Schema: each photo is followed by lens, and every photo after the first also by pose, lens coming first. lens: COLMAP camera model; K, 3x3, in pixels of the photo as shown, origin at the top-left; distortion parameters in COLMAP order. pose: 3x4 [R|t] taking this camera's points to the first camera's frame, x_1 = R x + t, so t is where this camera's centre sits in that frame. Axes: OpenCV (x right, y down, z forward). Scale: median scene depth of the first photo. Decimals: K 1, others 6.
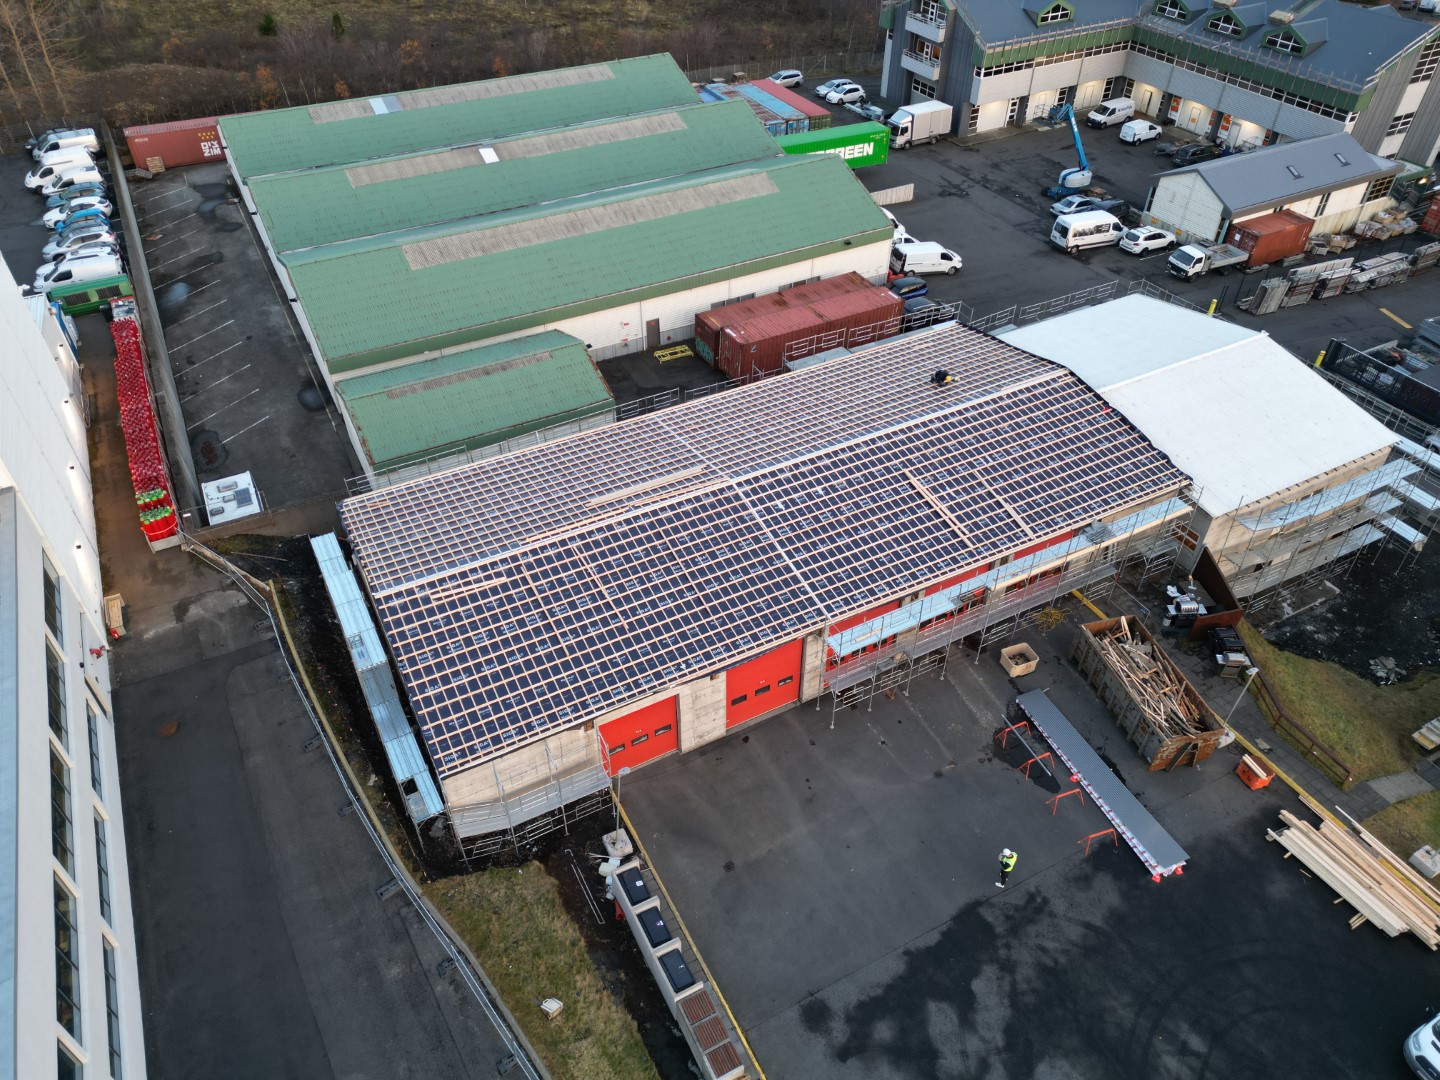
lens RADIAL K [[1003.7, 0, 720.0], [0, 1003.7, 540.0], [0, 0, 1]] dist [-0.001015, 0.000597]
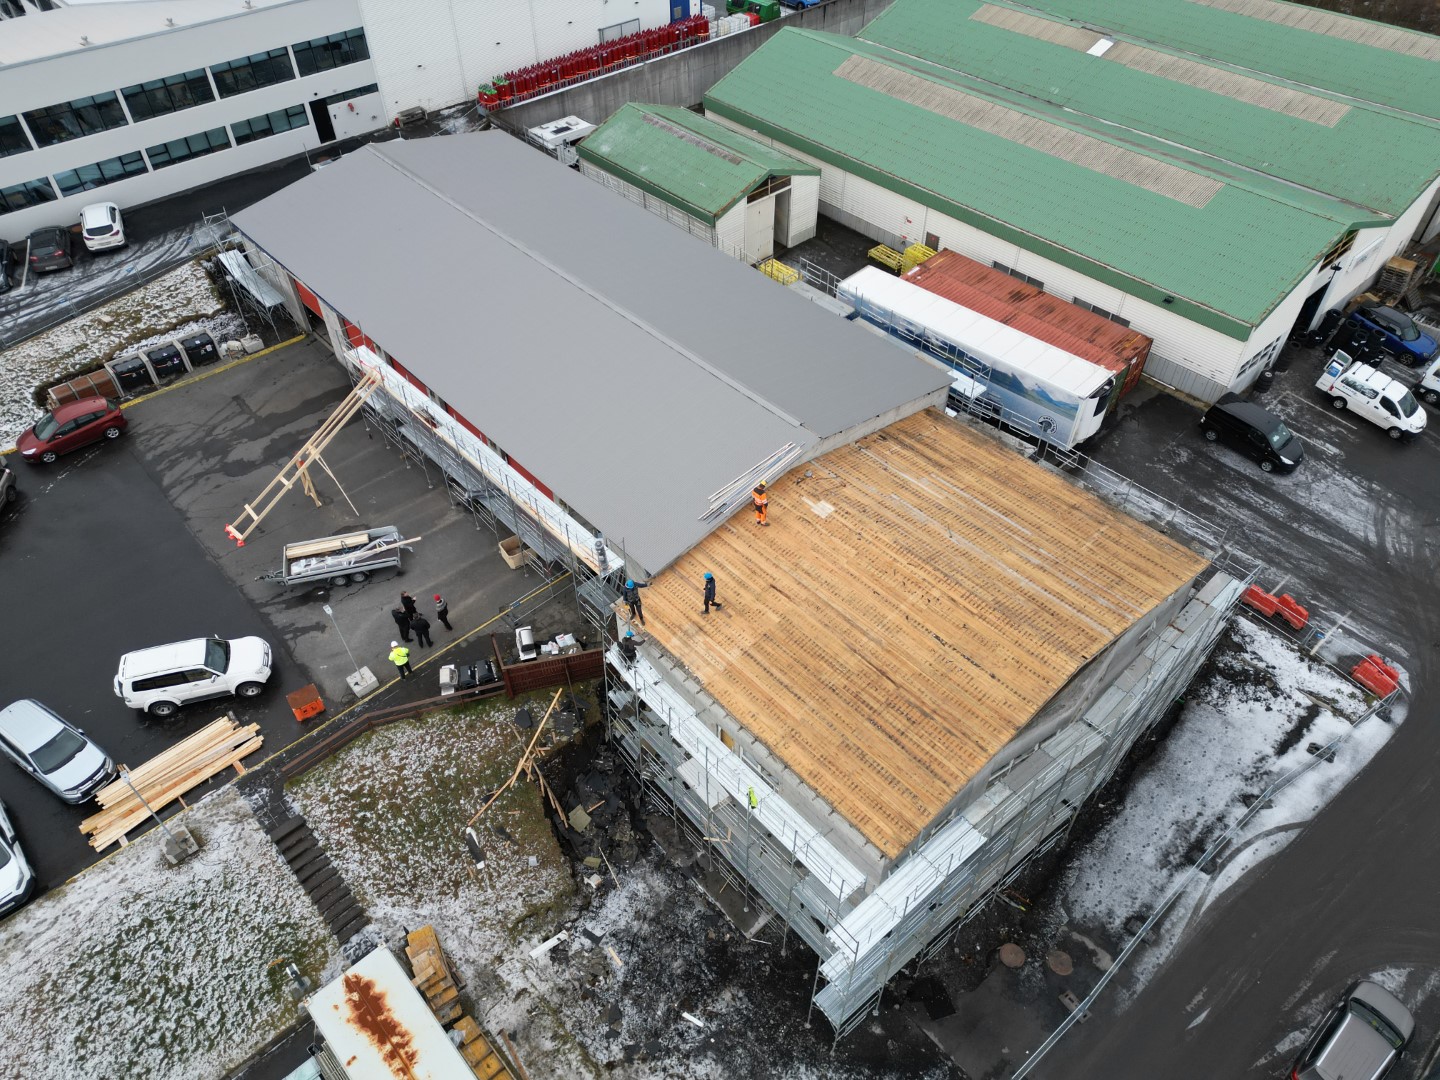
lens RADIAL K [[1003.7, 0, 720.0], [0, 1003.7, 540.0], [0, 0, 1]] dist [-0.001015, 0.000597]
pose [[0.247042, 0.683494, -0.686881, 0.691998], [-0.622395, 0.655224, 0.428143, -0.304973], [0.742694, 0.321742, 0.587271, 0.411065]]
